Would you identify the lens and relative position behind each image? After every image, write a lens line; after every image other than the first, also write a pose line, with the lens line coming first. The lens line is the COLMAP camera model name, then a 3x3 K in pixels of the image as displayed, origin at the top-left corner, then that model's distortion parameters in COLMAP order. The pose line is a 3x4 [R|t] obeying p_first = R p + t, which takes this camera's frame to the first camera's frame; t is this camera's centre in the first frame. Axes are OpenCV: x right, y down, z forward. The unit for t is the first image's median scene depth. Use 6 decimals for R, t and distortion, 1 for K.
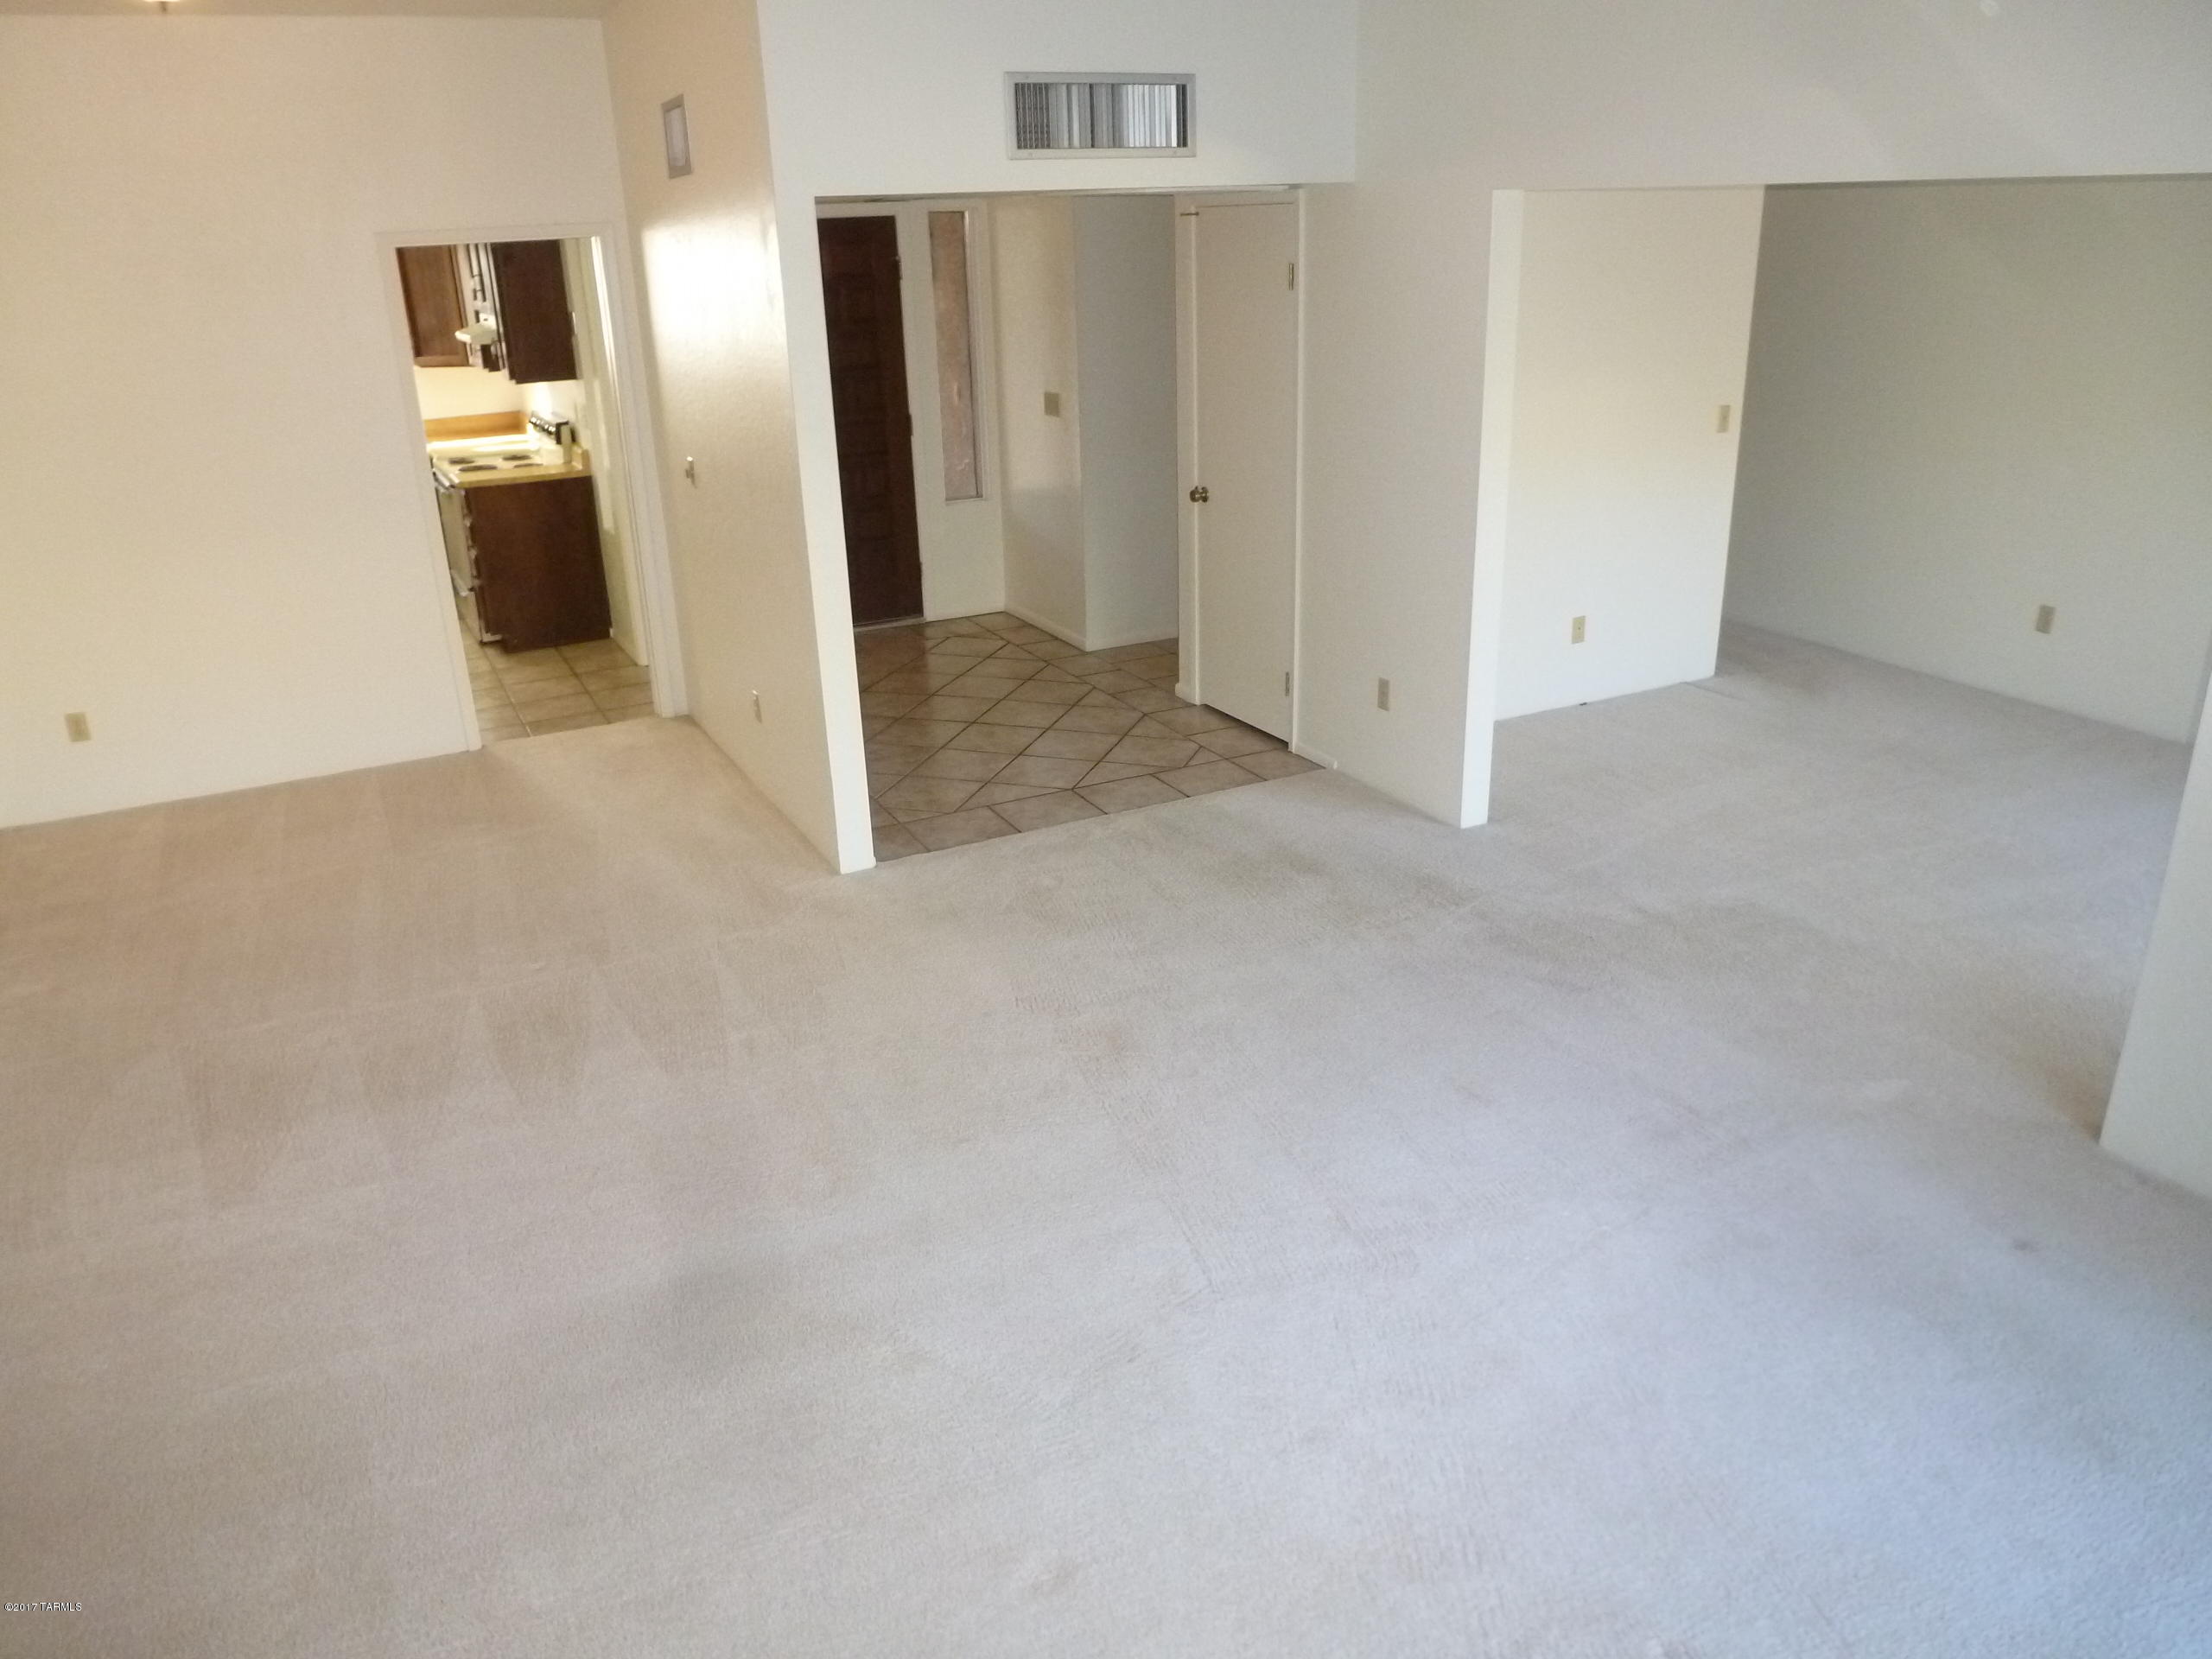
lens RADIAL K [[1592.6, 0, 1108.7], [0, 1592.6, 834.7], [0, 0, 1]] dist [-0.052908, 0.012803]
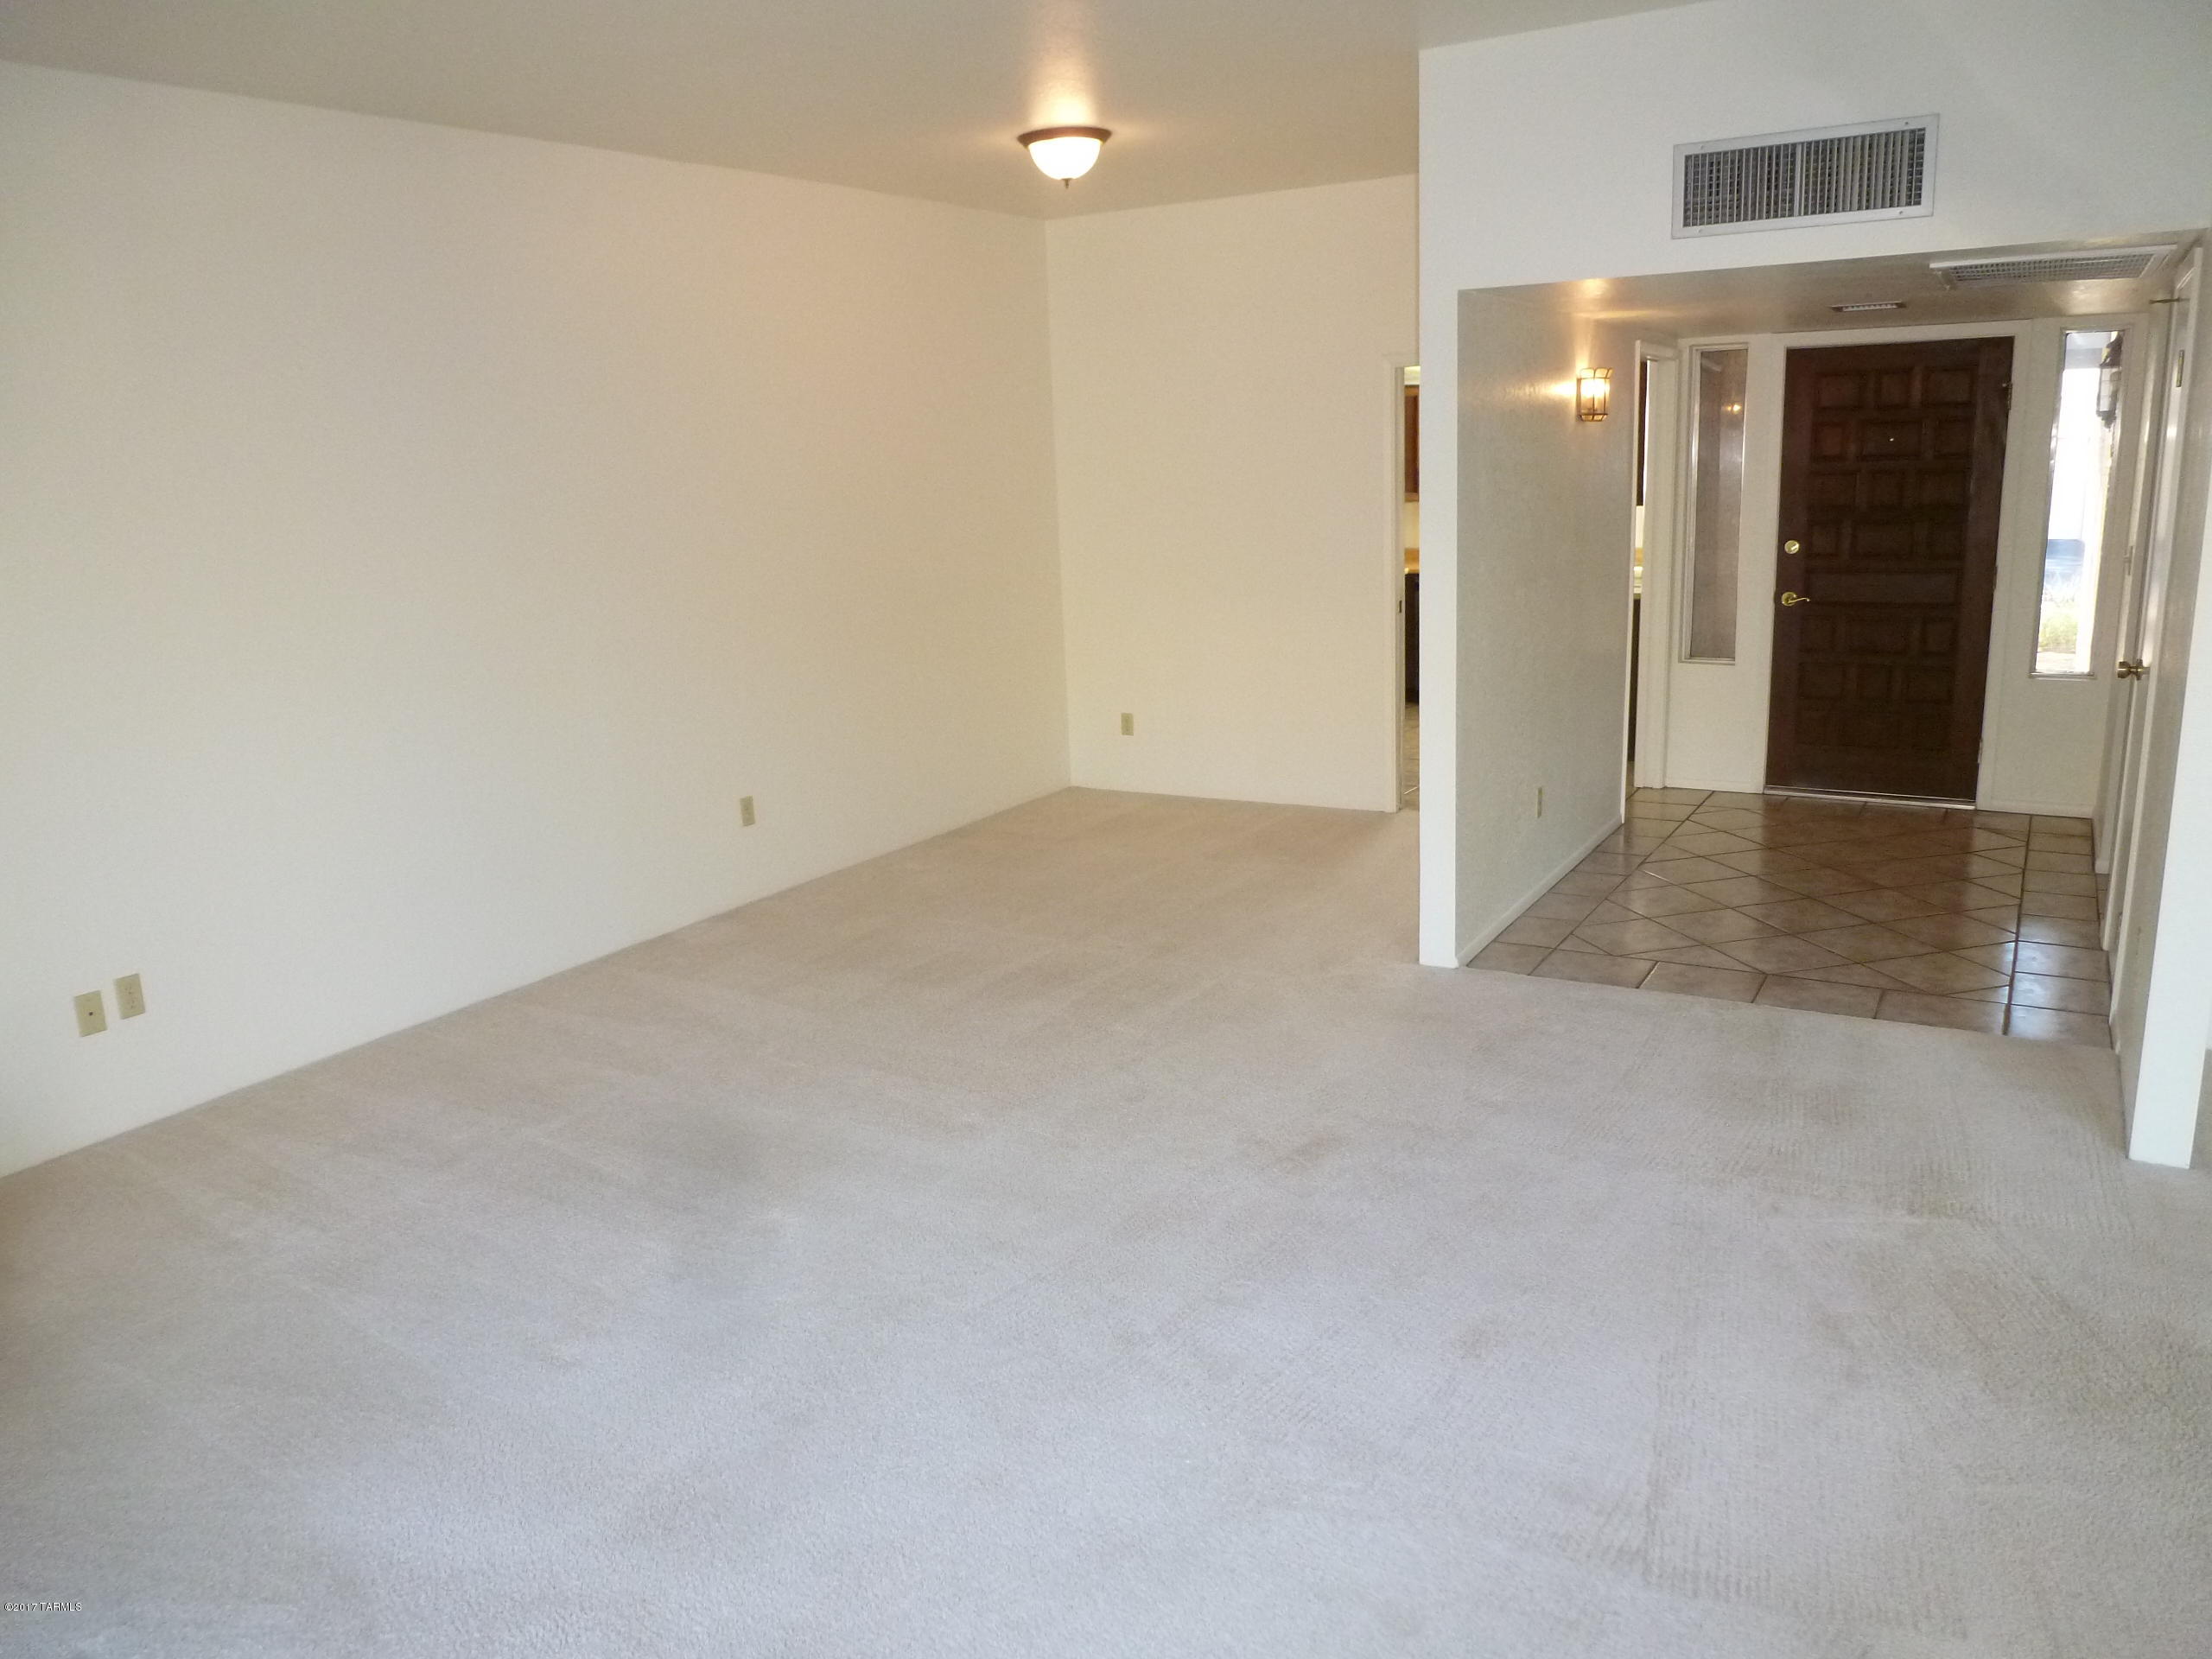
lens RADIAL K [[1592.6, 0, 1107.7], [0, 1592.6, 829.5], [0, 0, 1]] dist [-0.052908, 0.012803]
pose [[0.539529, 0.199017, -0.818108, 0.510440], [-0.289701, 0.956215, 0.041560, -0.039372], [0.790558, 0.214583, 0.573561, 0.262087]]
